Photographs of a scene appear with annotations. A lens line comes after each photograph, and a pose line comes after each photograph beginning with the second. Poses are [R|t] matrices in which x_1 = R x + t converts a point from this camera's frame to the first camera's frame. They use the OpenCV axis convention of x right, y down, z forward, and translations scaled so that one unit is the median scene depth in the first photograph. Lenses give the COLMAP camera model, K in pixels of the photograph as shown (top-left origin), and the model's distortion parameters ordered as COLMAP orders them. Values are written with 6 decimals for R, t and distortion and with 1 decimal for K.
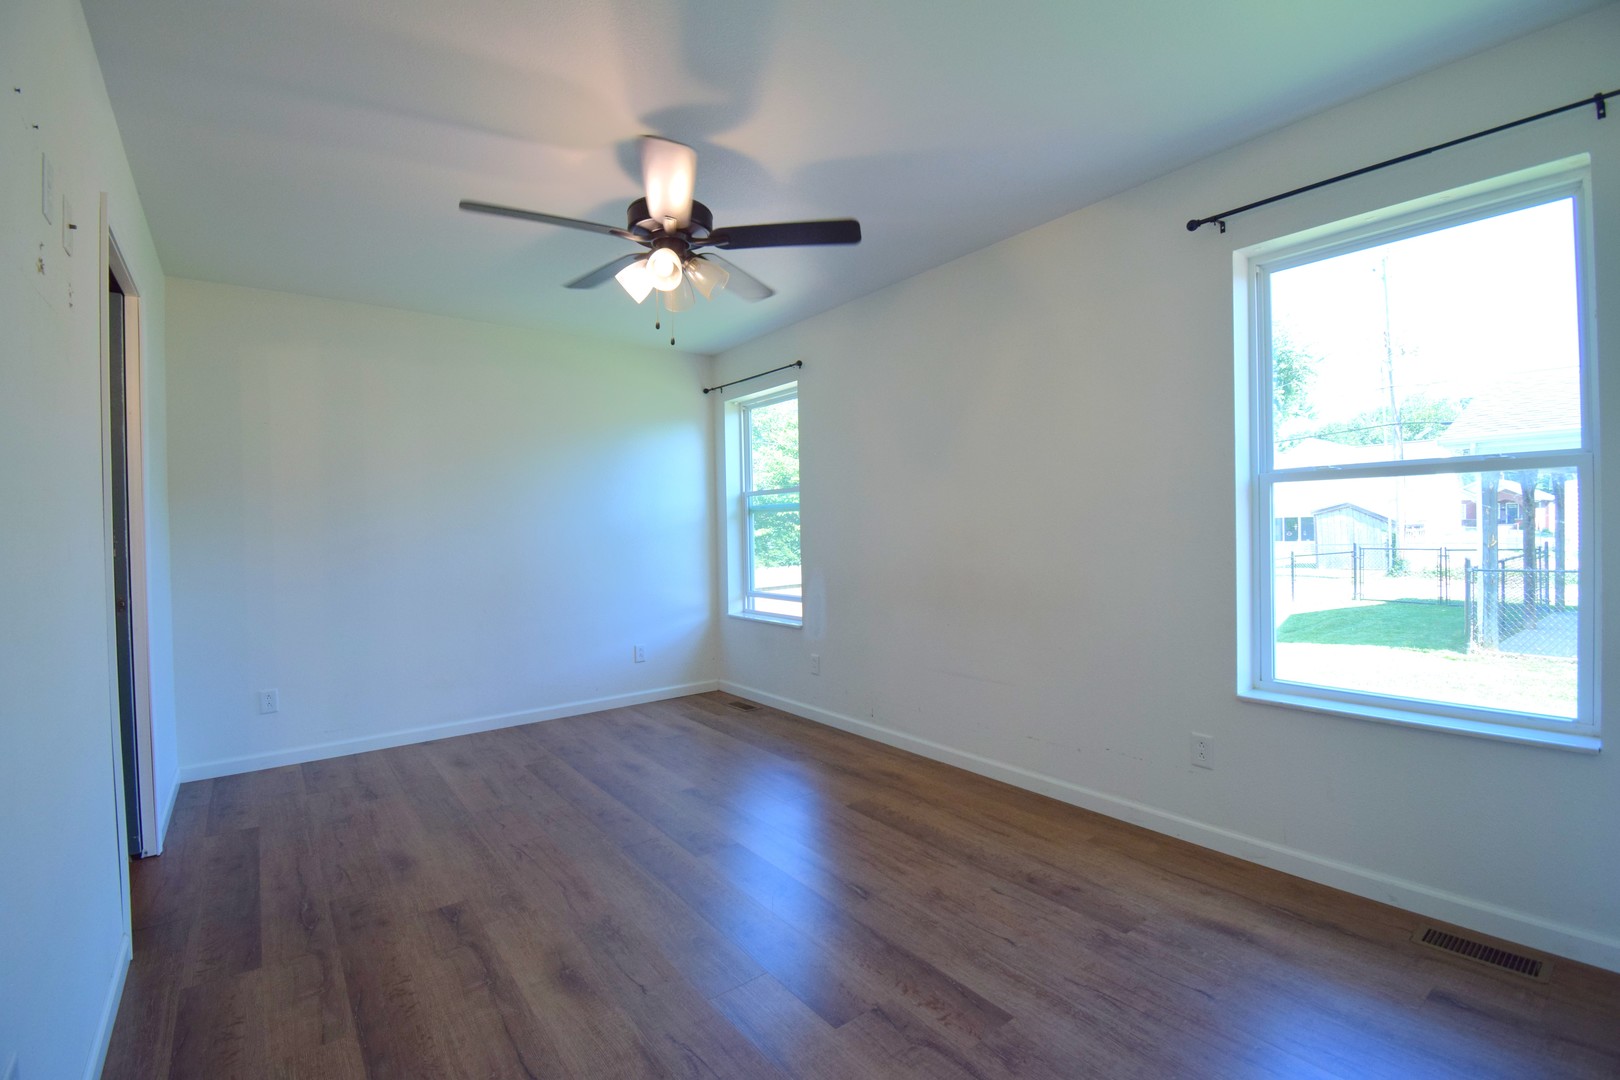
lens RADIAL K [[720.1, 0, 810.2], [0, 720.1, 535.1], [0, 0, 1]] dist [0.007069, -0.017164]
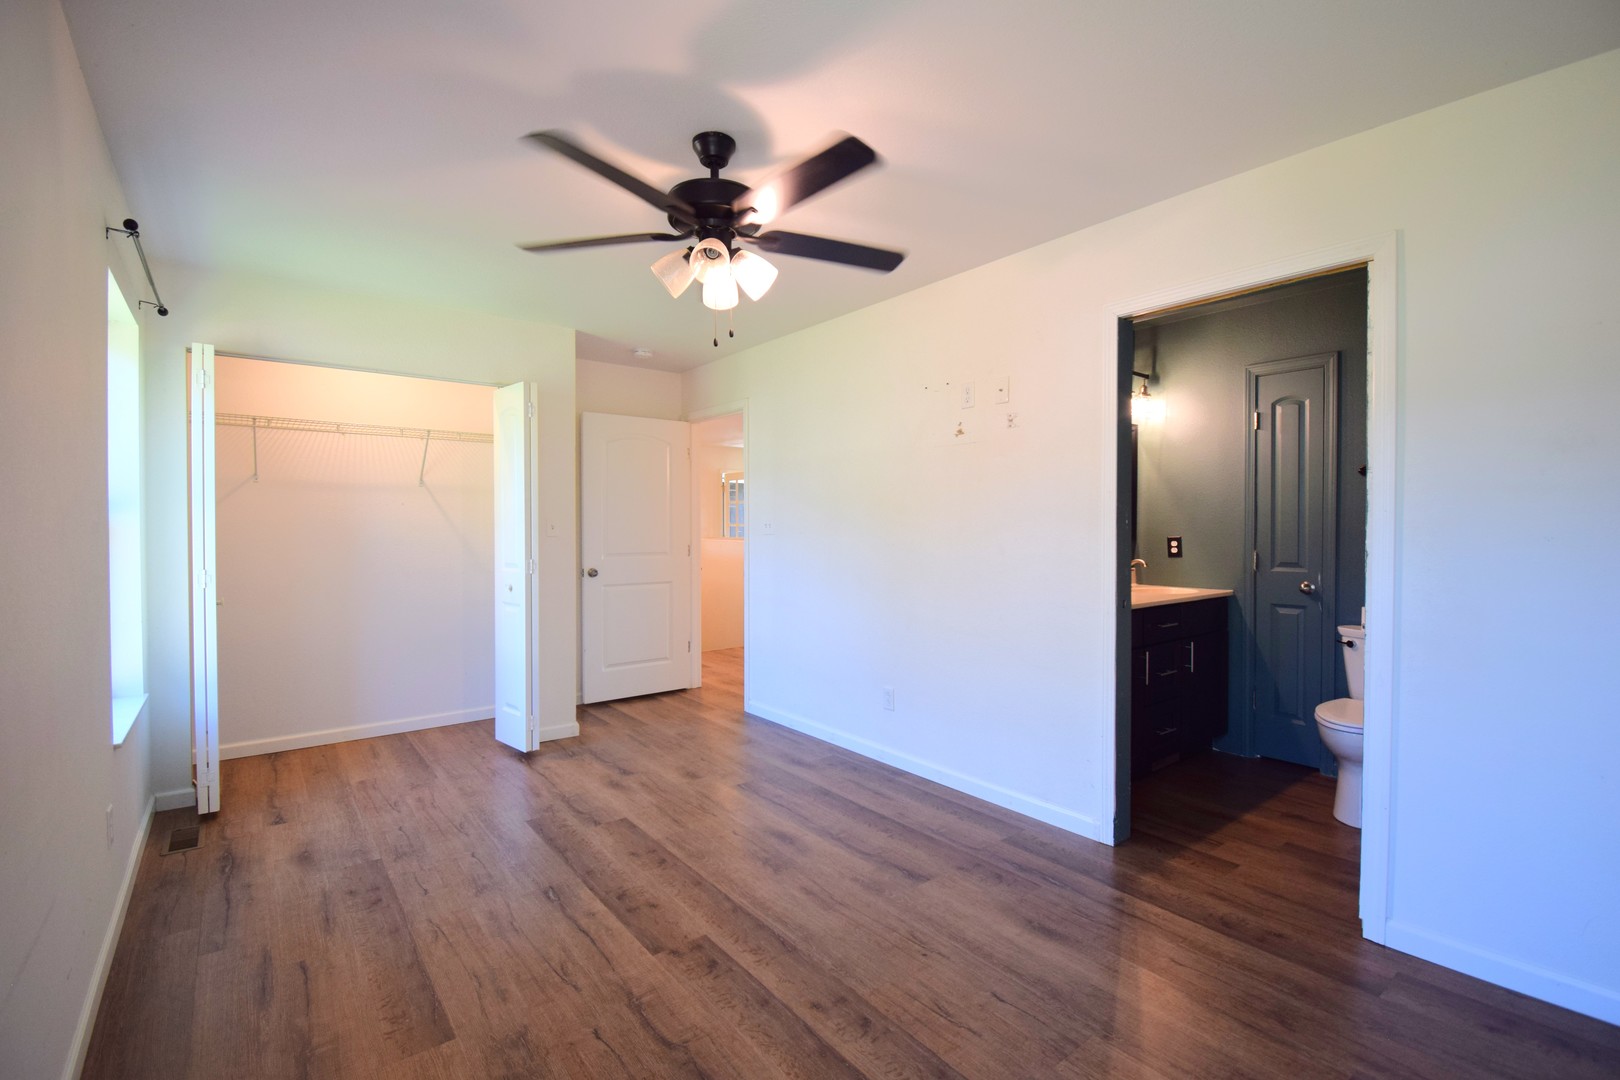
lens RADIAL K [[720.1, 0, 812.0], [0, 720.1, 537.8], [0, 0, 1]] dist [0.007069, -0.017164]
pose [[-0.999742, 0.020371, -0.010077, -0.340661], [0.020138, 0.999541, 0.022646, -0.052870], [0.010534, 0.022438, -0.999693, 2.202778]]
